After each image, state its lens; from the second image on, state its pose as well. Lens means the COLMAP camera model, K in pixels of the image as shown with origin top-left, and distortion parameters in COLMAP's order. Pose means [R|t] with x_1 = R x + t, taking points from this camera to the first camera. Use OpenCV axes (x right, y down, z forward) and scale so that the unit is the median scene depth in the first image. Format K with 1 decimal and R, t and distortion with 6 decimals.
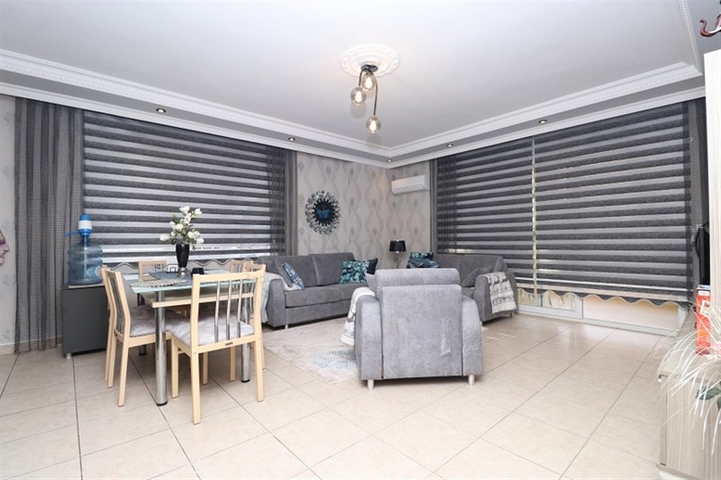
lens RADIAL K [[332.6, 0, 359.9], [0, 332.6, 239.4], [0, 0, 1]] dist [-0.011815, -0.006003]
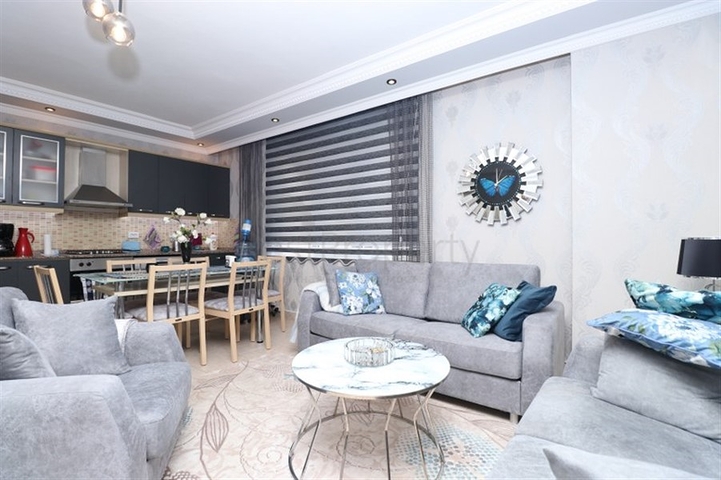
lens RADIAL K [[332.6, 0, 359.9], [0, 332.6, 243.6], [0, 0, 1]] dist [-0.011815, -0.006003]
pose [[0.222495, 0.014253, -0.974830, 0.390932], [0.003295, 0.999876, 0.015371, 0.003356], [0.974928, -0.006632, 0.222421, 0.753292]]
